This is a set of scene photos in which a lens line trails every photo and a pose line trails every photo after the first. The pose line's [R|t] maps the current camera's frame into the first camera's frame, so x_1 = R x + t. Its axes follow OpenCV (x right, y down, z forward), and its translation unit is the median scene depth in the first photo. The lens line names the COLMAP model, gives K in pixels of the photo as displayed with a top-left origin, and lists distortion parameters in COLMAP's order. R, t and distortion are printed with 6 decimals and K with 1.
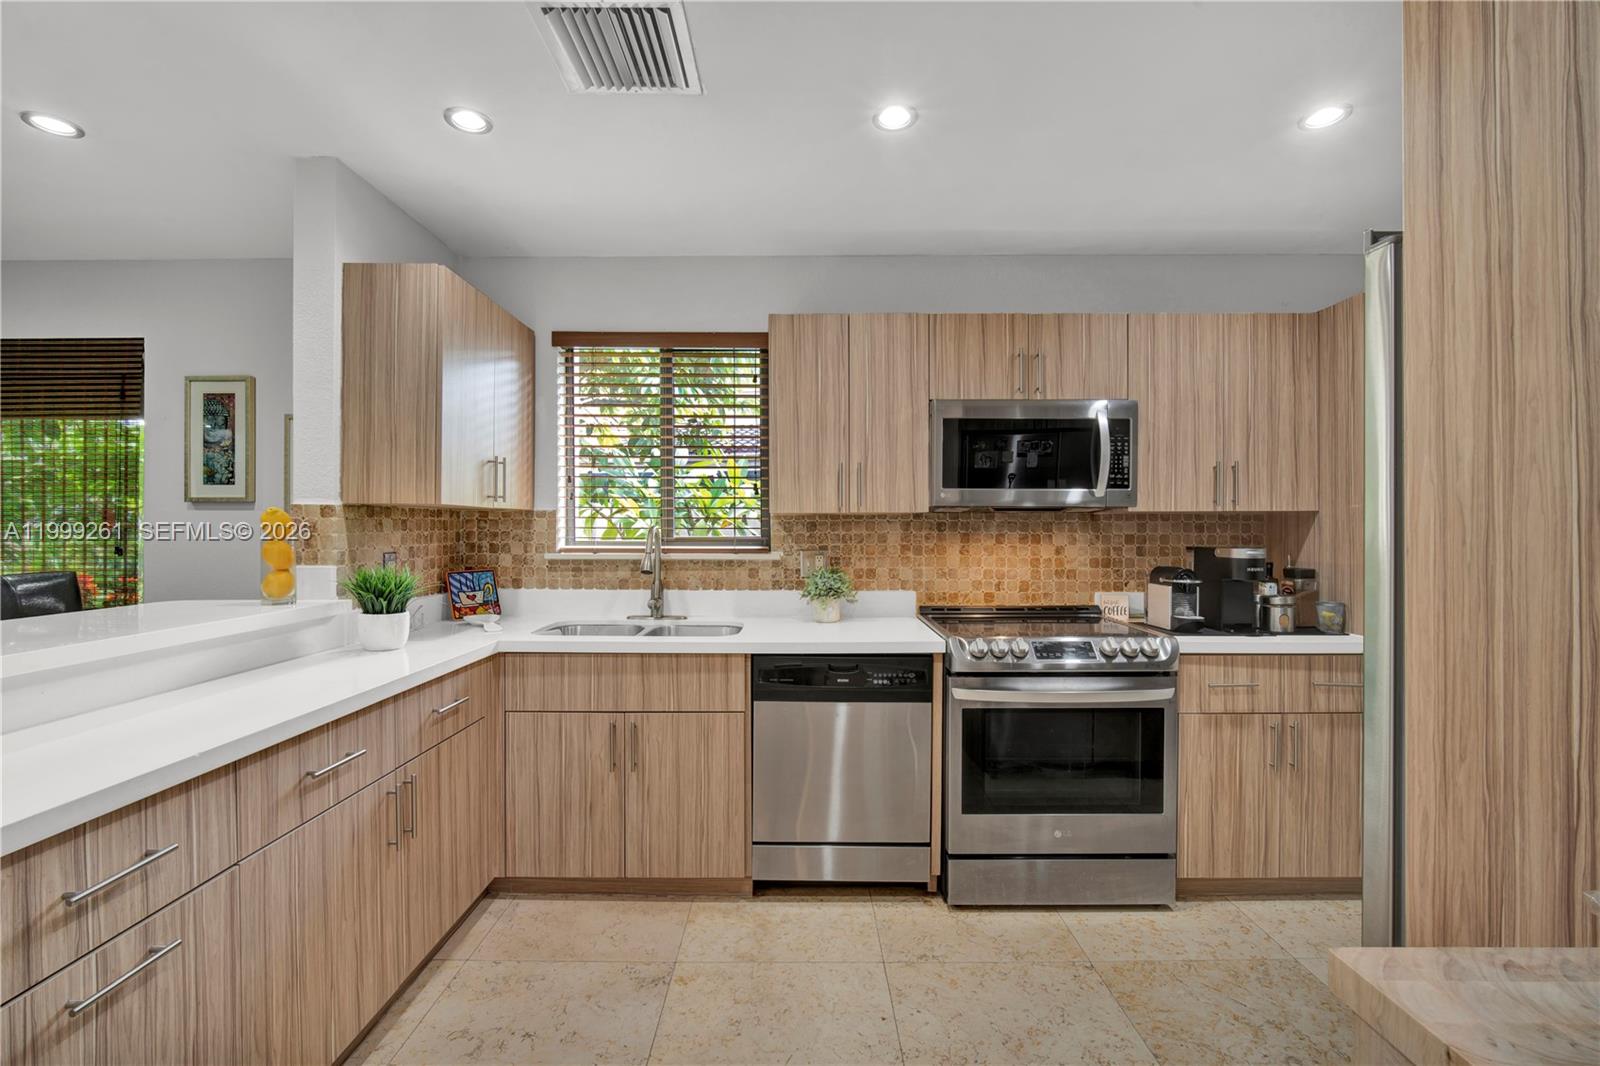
lens RADIAL K [[698.7, 0, 799.3], [0, 698.7, 539.3], [0, 0, 1]] dist [-0.010449, 0.000344]
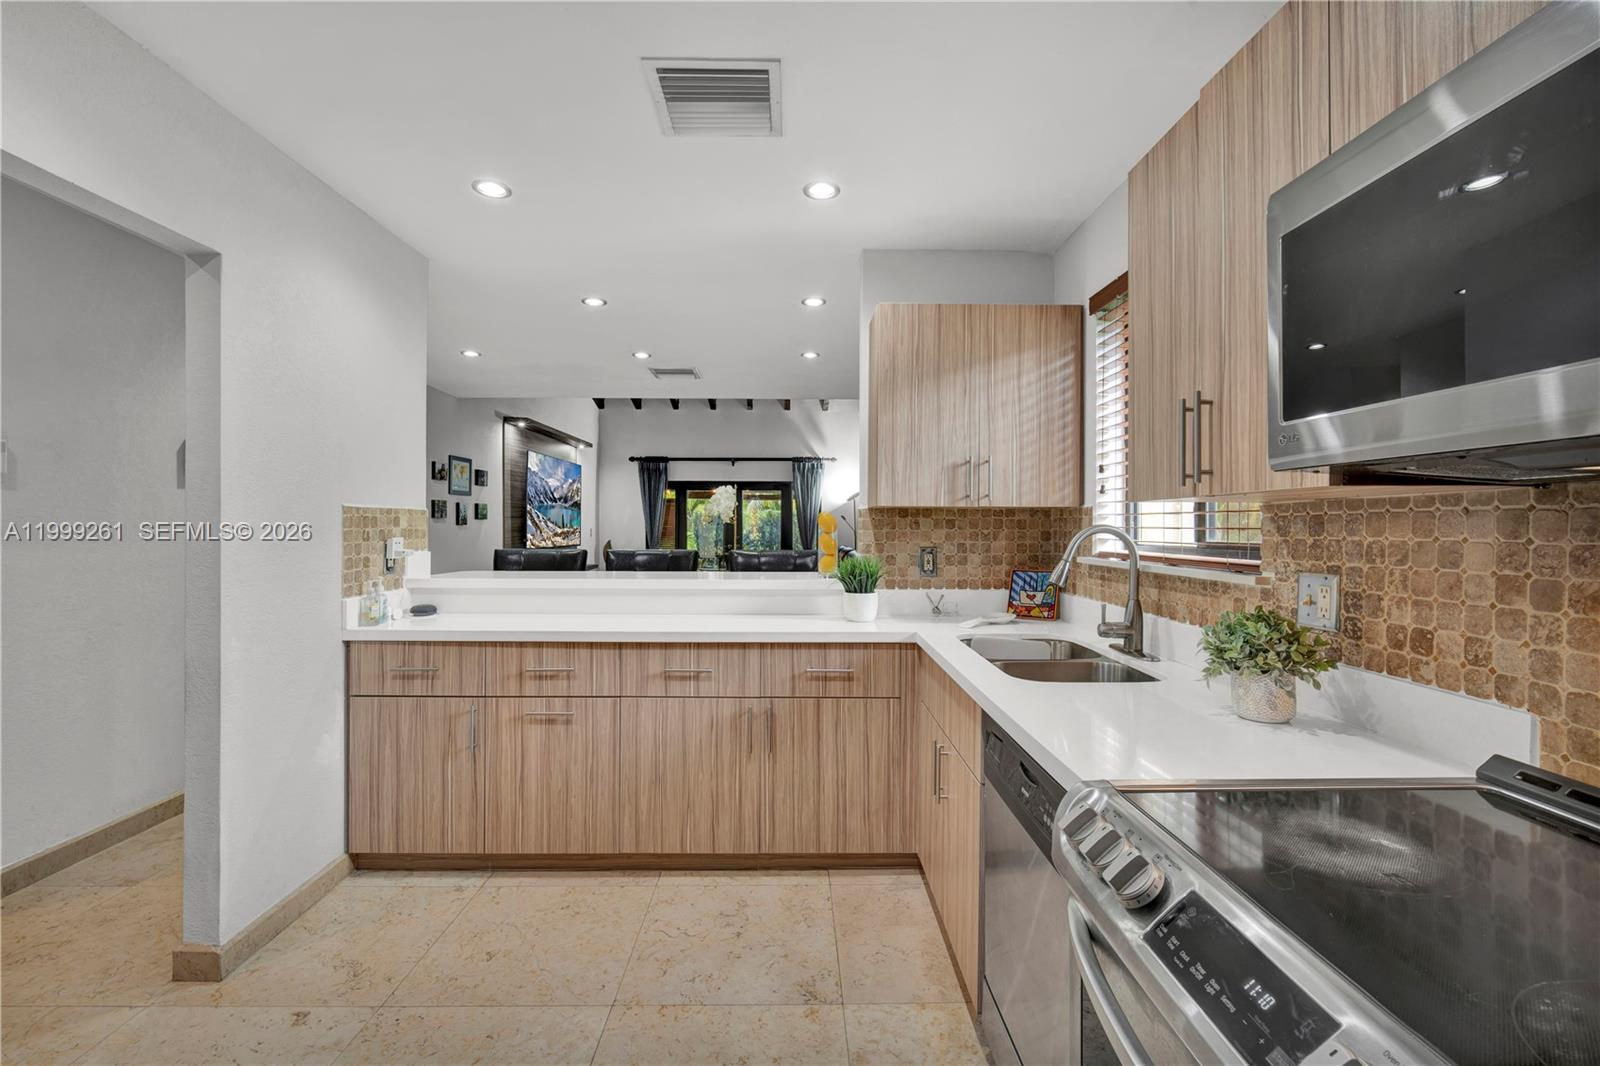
lens RADIAL K [[695.7, 0, 800.0], [0, 695.7, 533.0], [0, 0, 1]] dist [-0.004708, 0.000576]
pose [[0.011311, 0.009481, -0.999891, 0.553679], [-0.019333, 0.999770, 0.009261, -0.011426], [0.999749, 0.019226, 0.011492, 0.706063]]
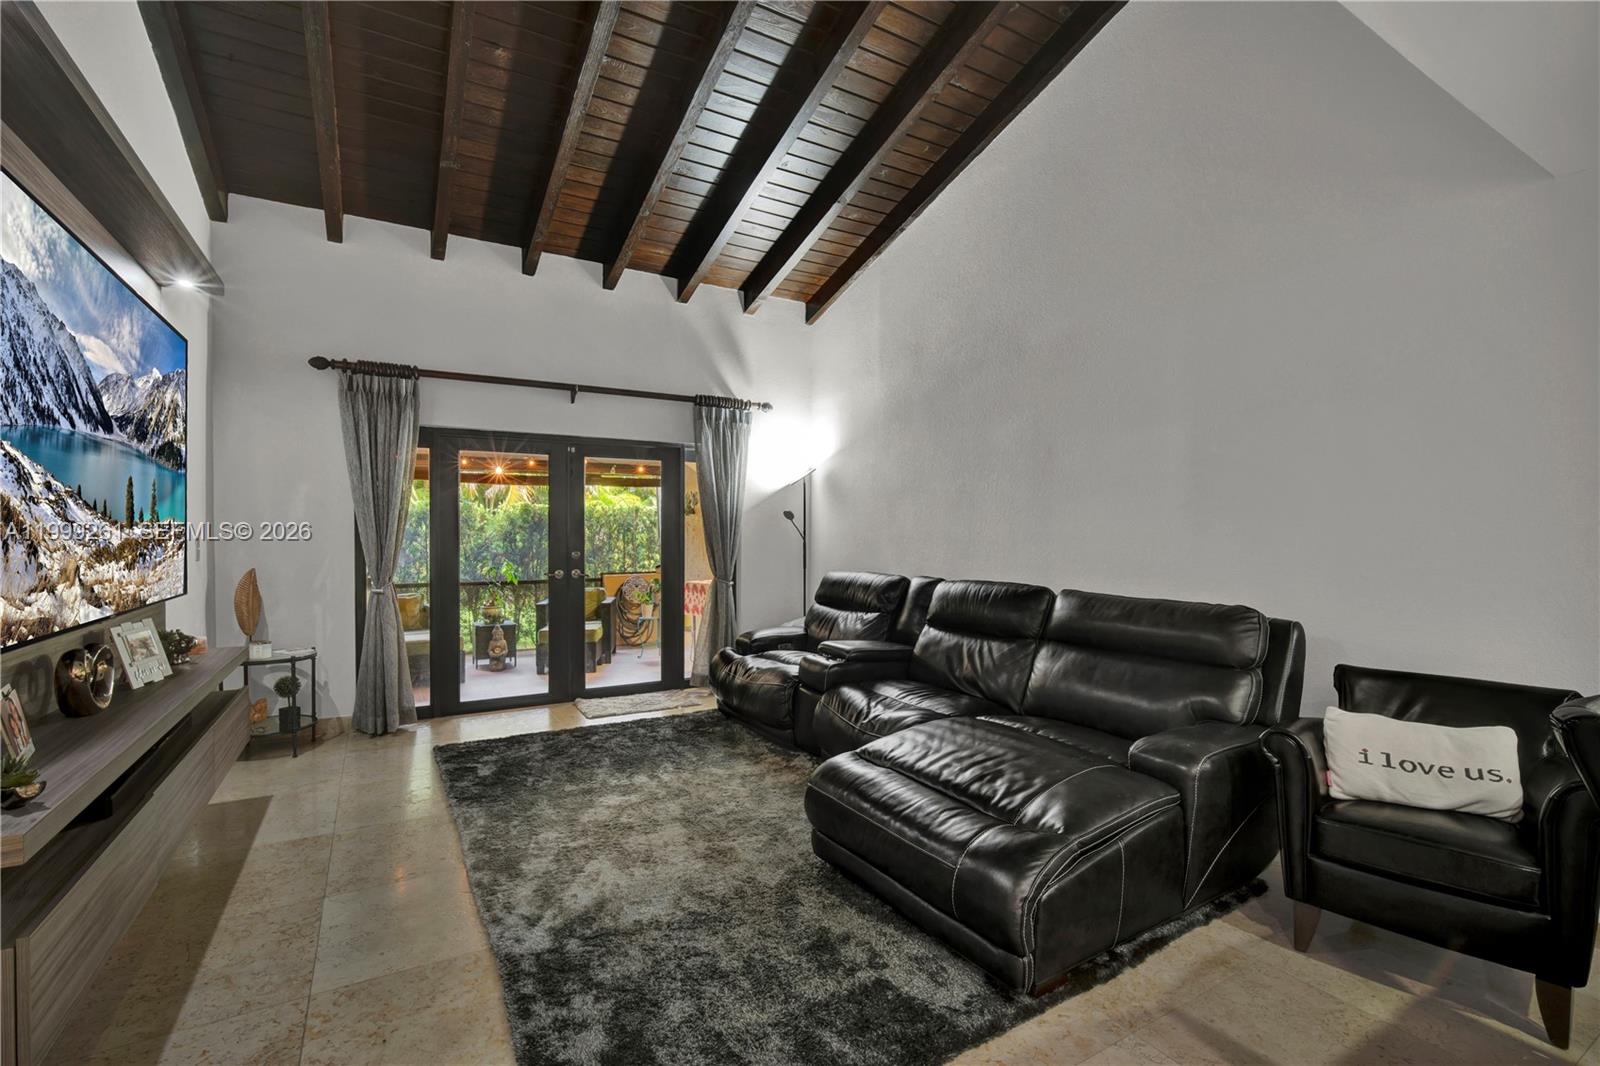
lens RADIAL K [[714.7, 0, 794.9], [0, 714.7, 526.0], [0, 0, 1]] dist [-0.000745, -0.000192]
pose [[0.502544, -0.004846, -0.864538, -1.535734], [-0.012845, 0.999832, -0.013071, -0.004055], [0.864456, 0.017674, 0.502397, -0.096295]]
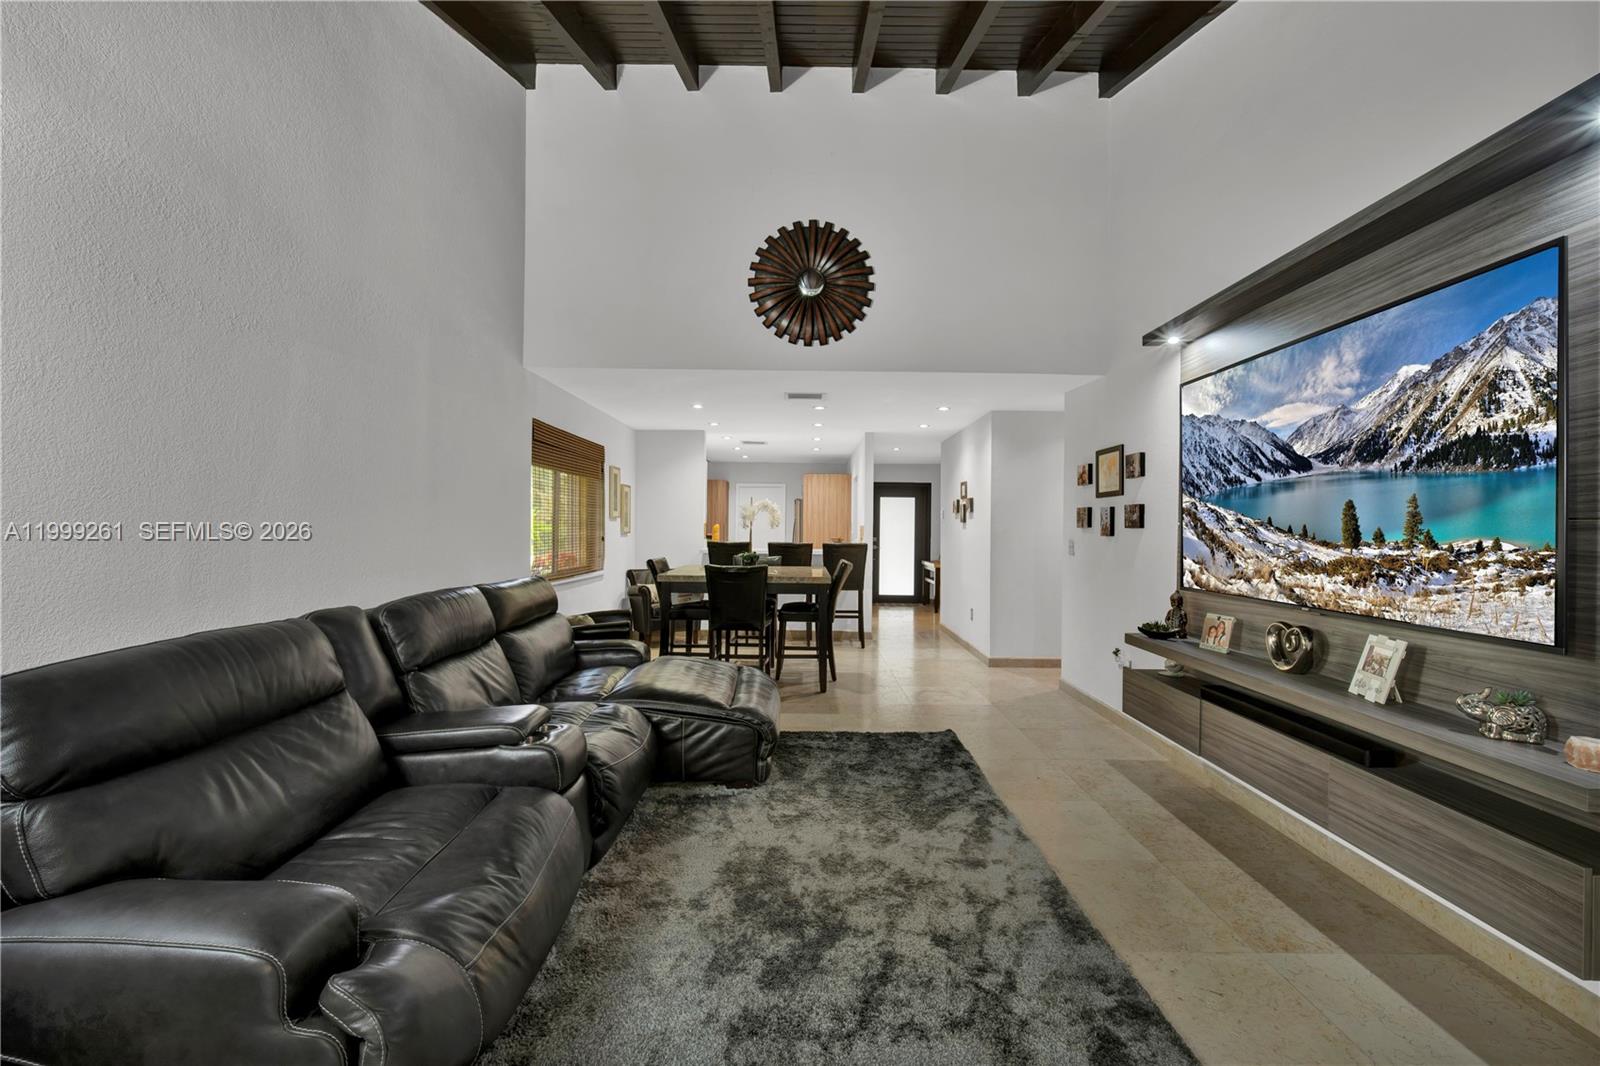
lens RADIAL K [[695.7, 0, 800.0], [0, 695.7, 533.0], [0, 0, 1]] dist [-0.004708, 0.000576]
pose [[0.009045, -0.008850, 0.999920, -3.666993], [0.004671, 0.999950, 0.008808, -0.022875], [-0.999948, 0.004591, 0.009086, 0.365400]]
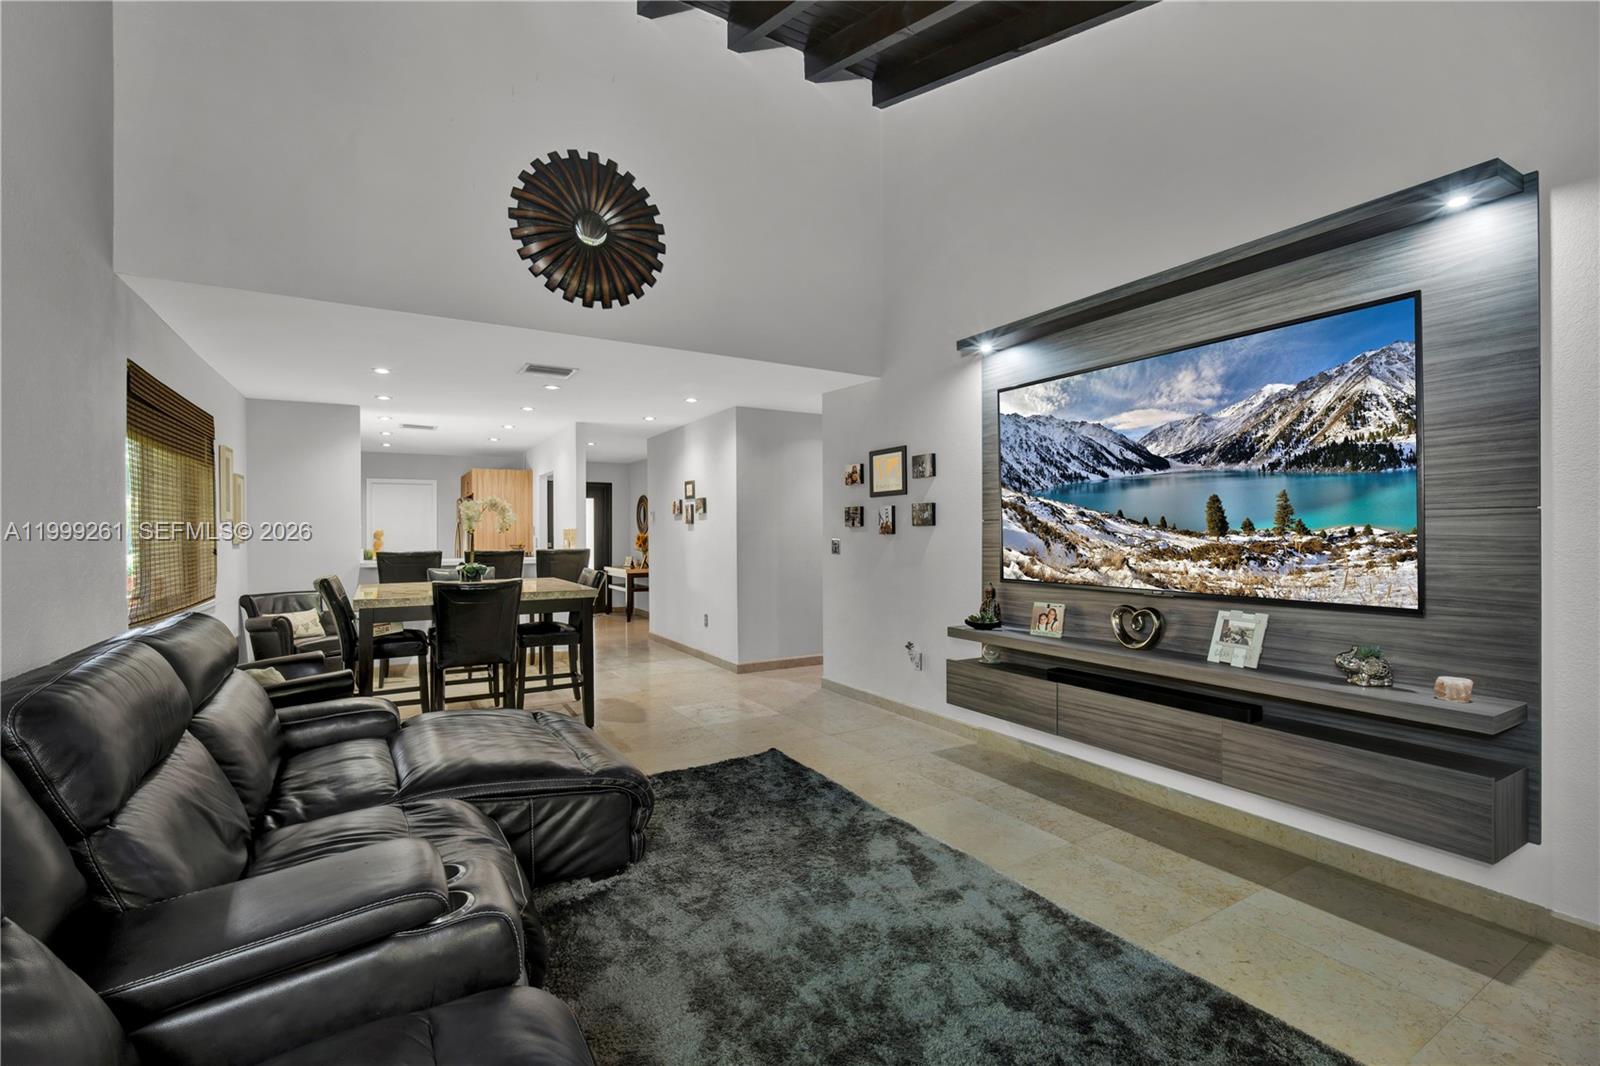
lens RADIAL K [[698.7, 0, 799.3], [0, 698.7, 539.3], [0, 0, 1]] dist [-0.010449, 0.000344]
pose [[-0.504662, -0.007084, 0.863288, -3.356535], [0.018249, 0.999655, 0.018871, -0.021293], [-0.863124, 0.025278, -0.504359, 0.728034]]
